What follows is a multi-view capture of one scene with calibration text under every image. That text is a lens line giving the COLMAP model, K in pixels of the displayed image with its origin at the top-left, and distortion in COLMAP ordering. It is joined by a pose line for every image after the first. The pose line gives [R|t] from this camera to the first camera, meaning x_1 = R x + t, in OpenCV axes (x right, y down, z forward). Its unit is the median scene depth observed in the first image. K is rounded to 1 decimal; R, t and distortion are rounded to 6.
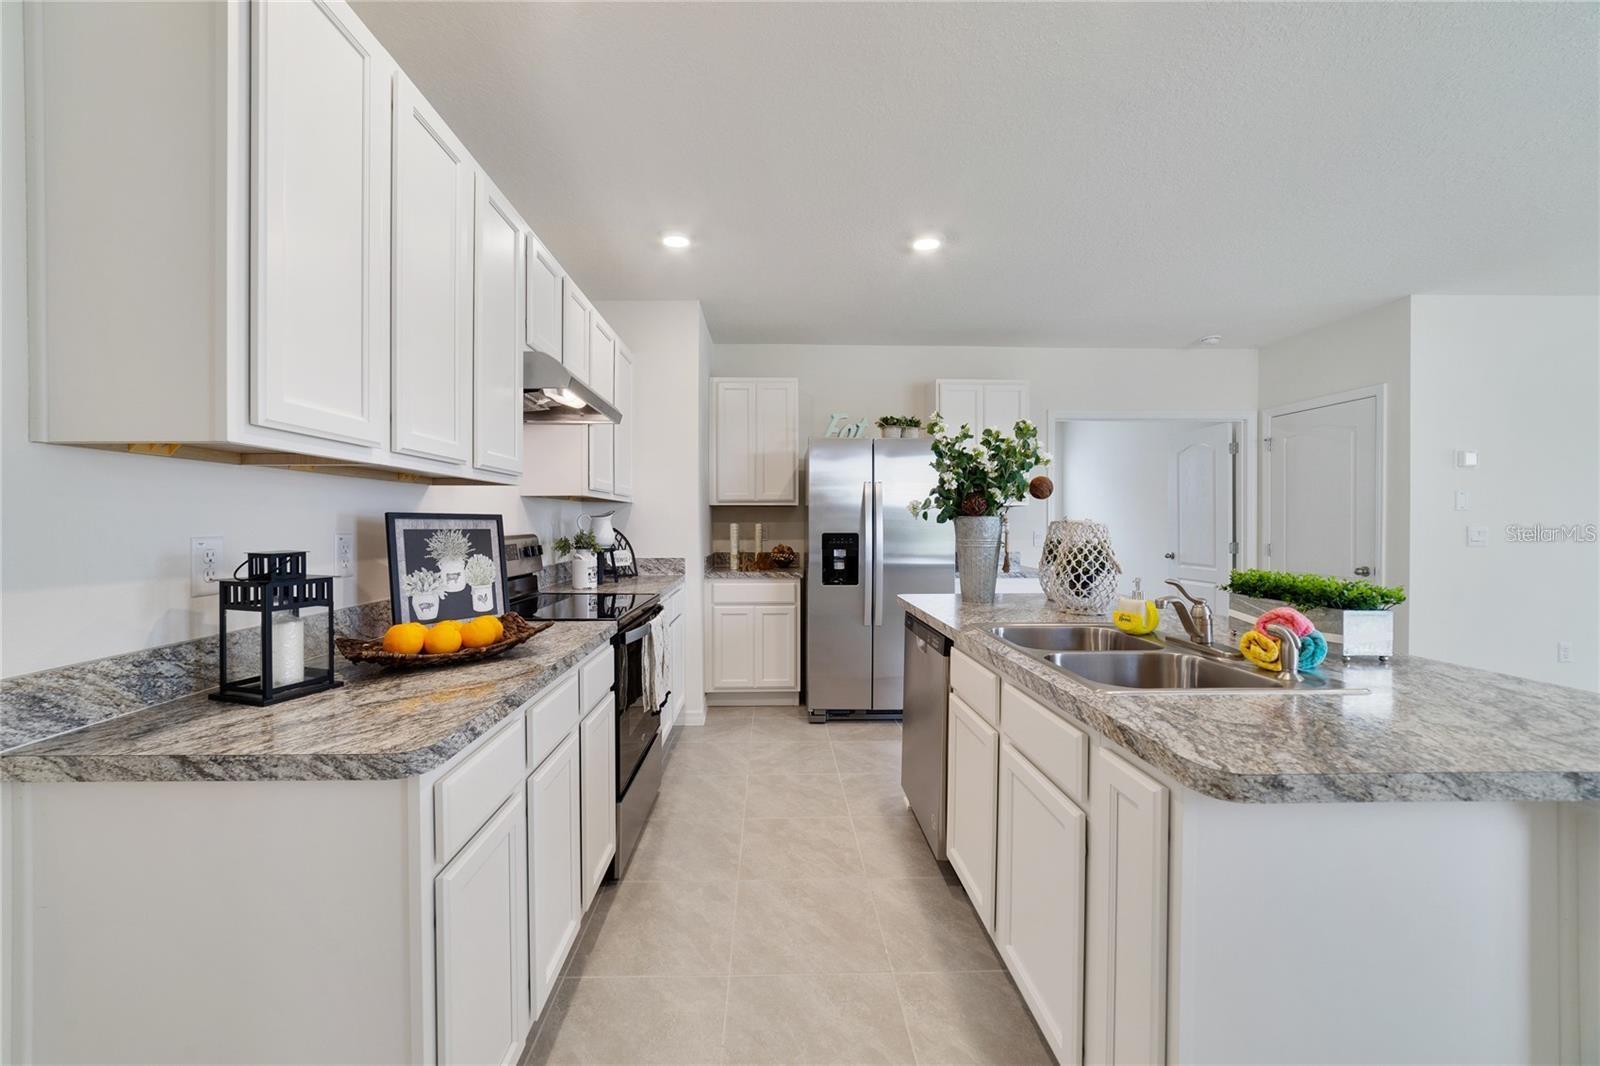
lens RADIAL K [[620.1, 0, 774.8], [0, 620.1, 530.3], [0, 0, 1]] dist [-0.006596, 0.002296]
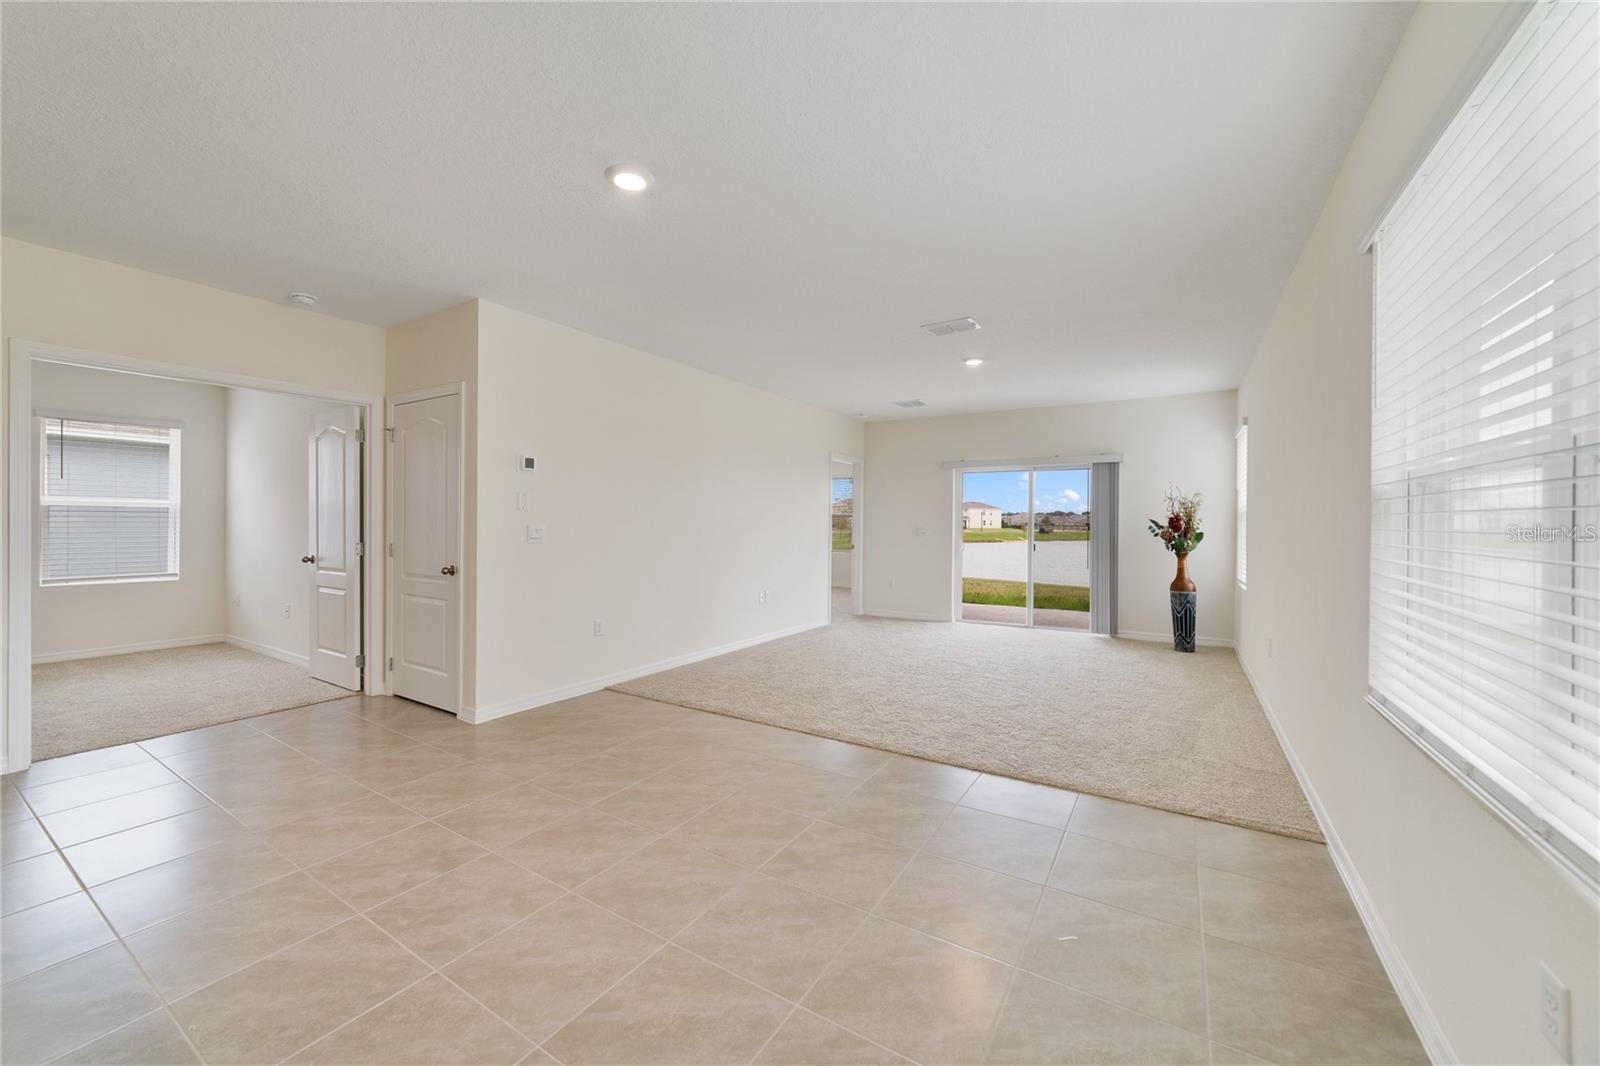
lens RADIAL K [[620.1, 0, 801.9], [0, 620.1, 524.4], [0, 0, 1]] dist [-0.006596, 0.002296]
pose [[0.560392, 0.001702, 0.828226, 0.207857], [0.003997, 0.999981, -0.004759, 0.000168], [-0.828218, 0.005977, 0.560374, -0.007414]]
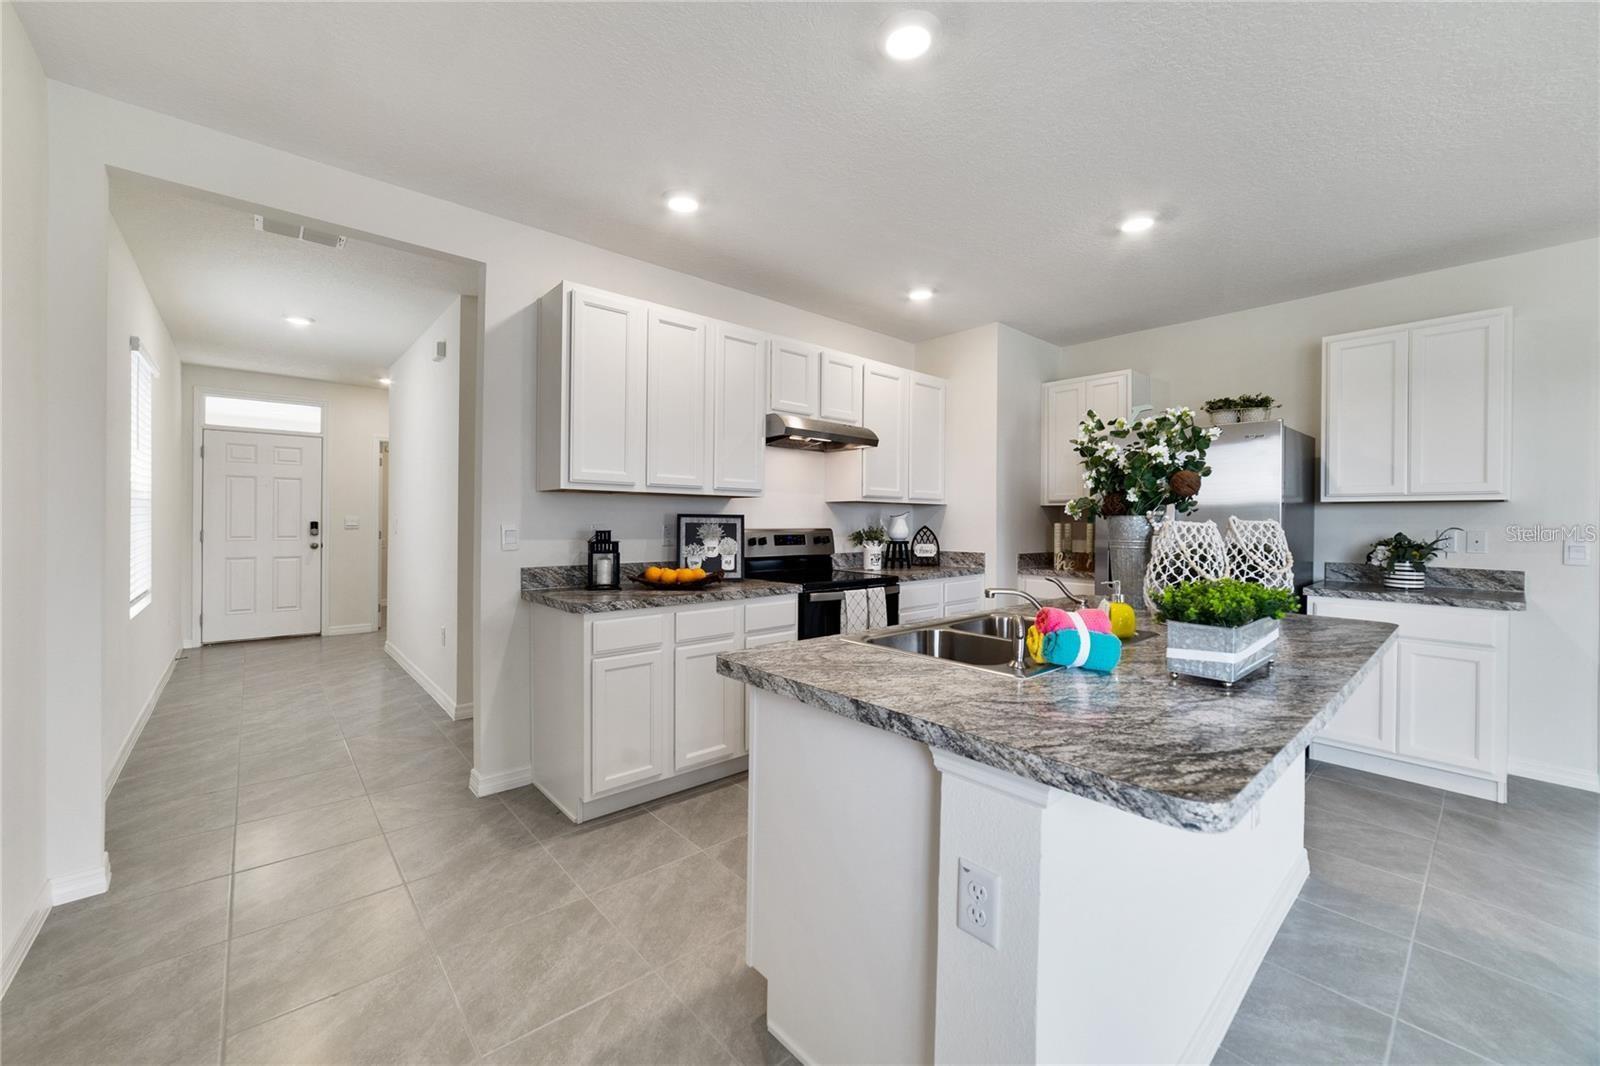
lens RADIAL K [[620.1, 0, 785.4], [0, 620.1, 526.3], [0, 0, 1]] dist [-0.006596, 0.002296]
pose [[0.642105, 0.013131, -0.766504, 1.022099], [-0.017712, 0.999840, 0.002291, 0.000107], [0.766412, 0.012106, 0.642235, -0.010868]]
